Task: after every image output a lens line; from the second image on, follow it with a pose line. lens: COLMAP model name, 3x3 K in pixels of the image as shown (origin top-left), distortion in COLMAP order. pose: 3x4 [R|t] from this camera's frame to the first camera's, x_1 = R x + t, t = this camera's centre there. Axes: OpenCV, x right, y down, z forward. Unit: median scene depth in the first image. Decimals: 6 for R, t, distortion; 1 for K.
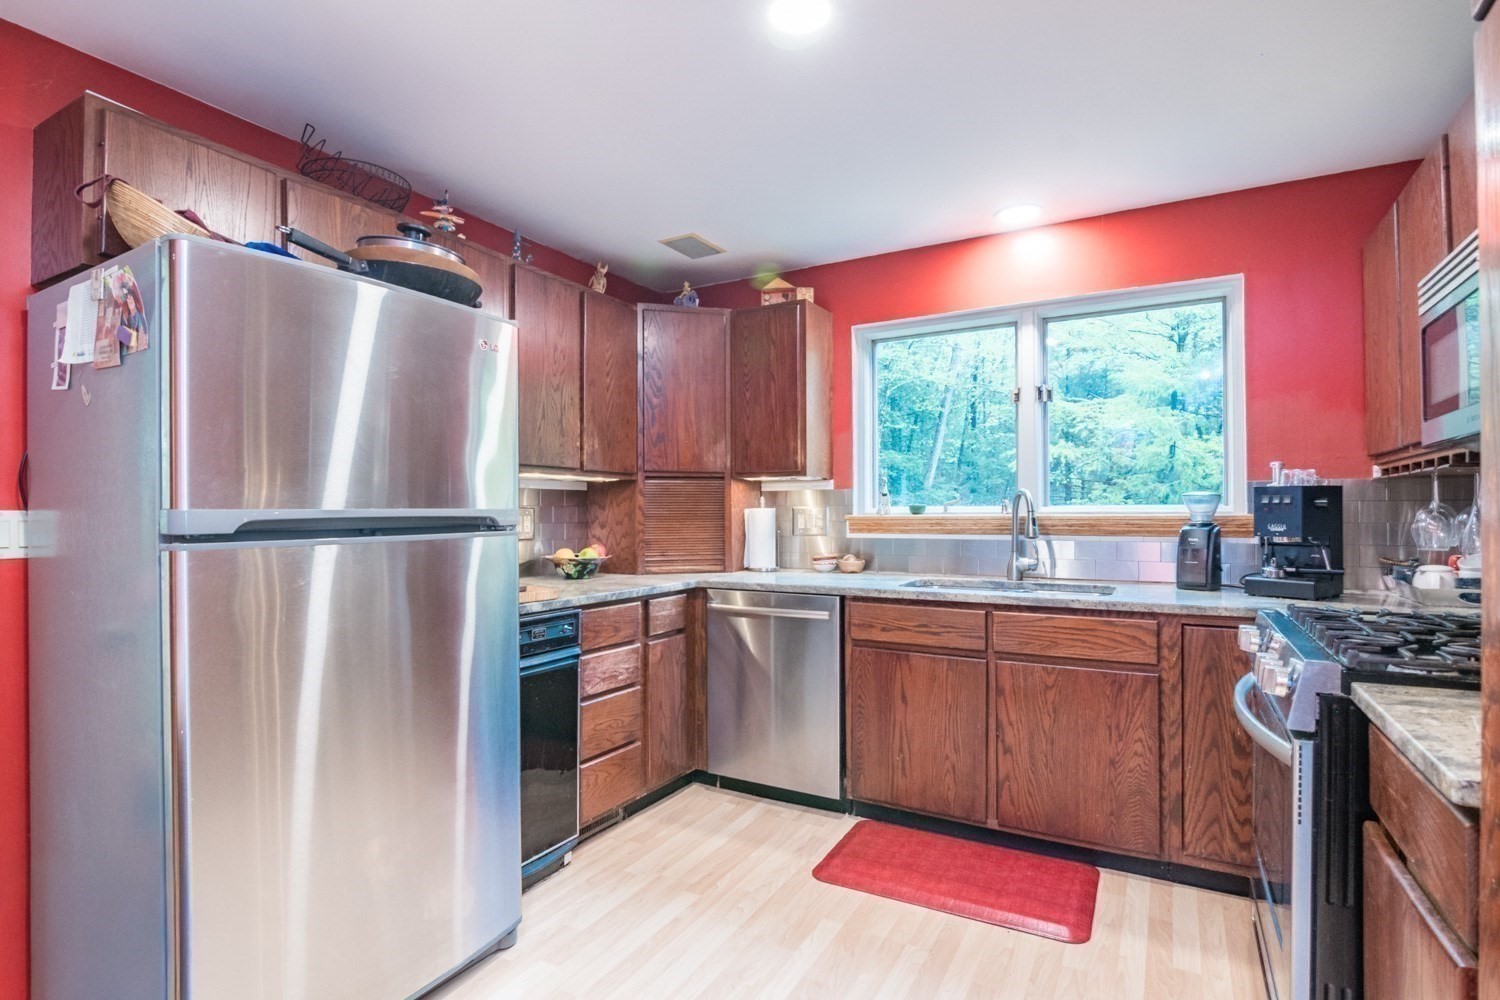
lens RADIAL K [[756.6, 0, 748.9], [0, 756.6, 511.5], [0, 0, 1]] dist [0.010190, -0.000794]
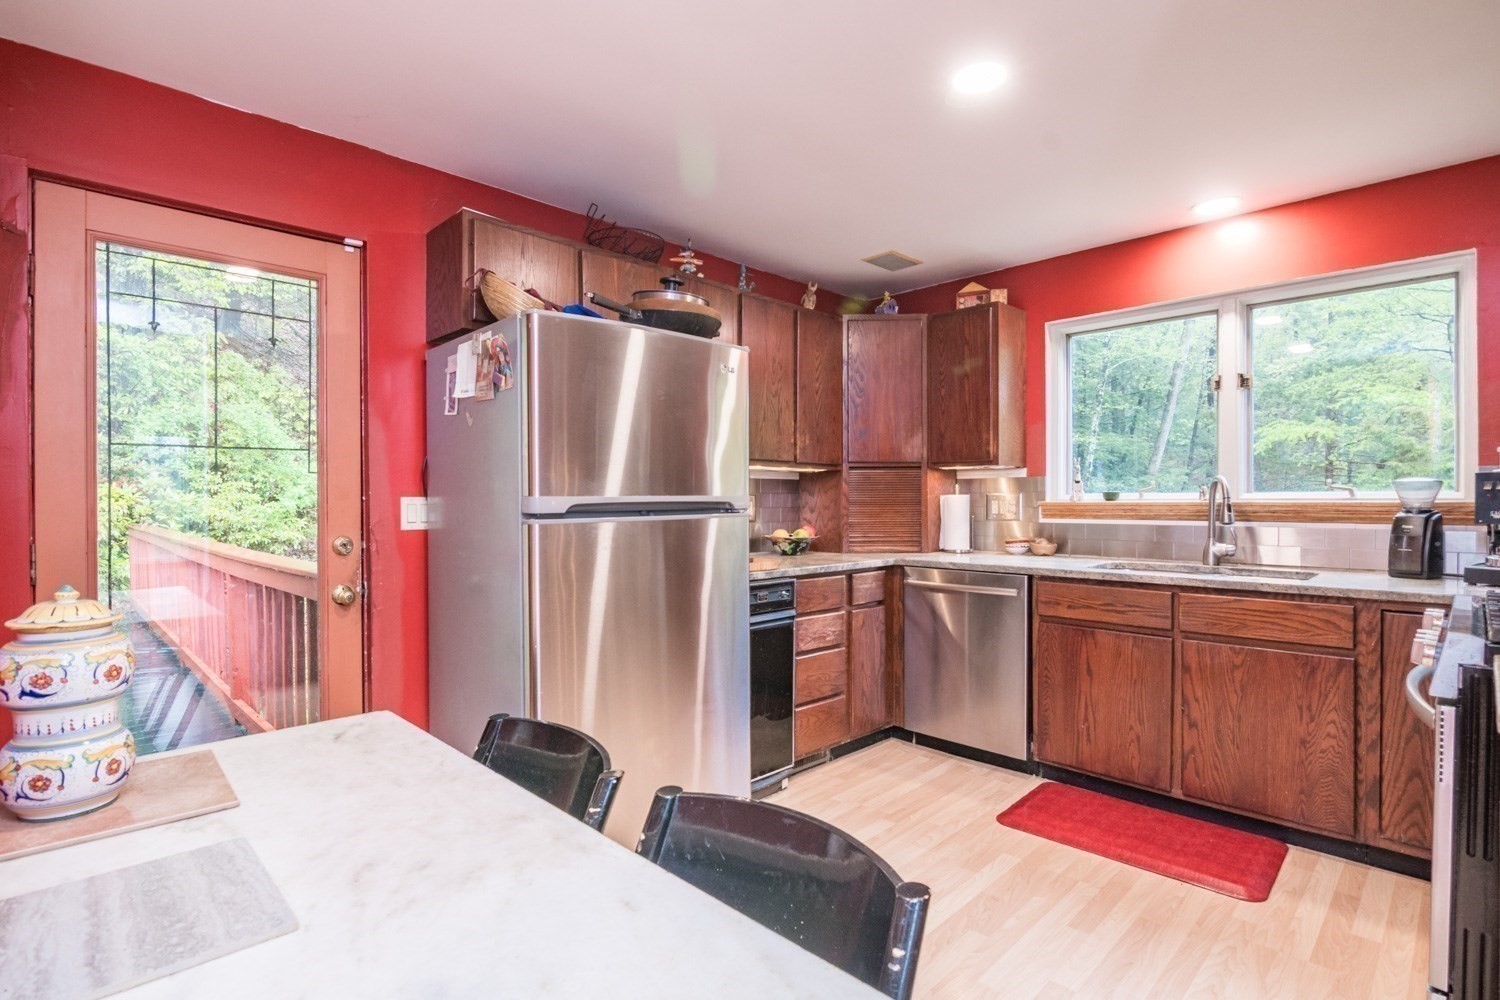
lens RADIAL K [[732.4, 0, 733.8], [0, 732.4, 502.1], [0, 0, 1]] dist [-0.026226, -0.000712]
pose [[0.957191, 0.002036, -0.289449, 0.019425], [-0.000341, 0.999982, 0.005908, 0.000031], [0.289455, -0.005556, 0.957175, -0.134083]]
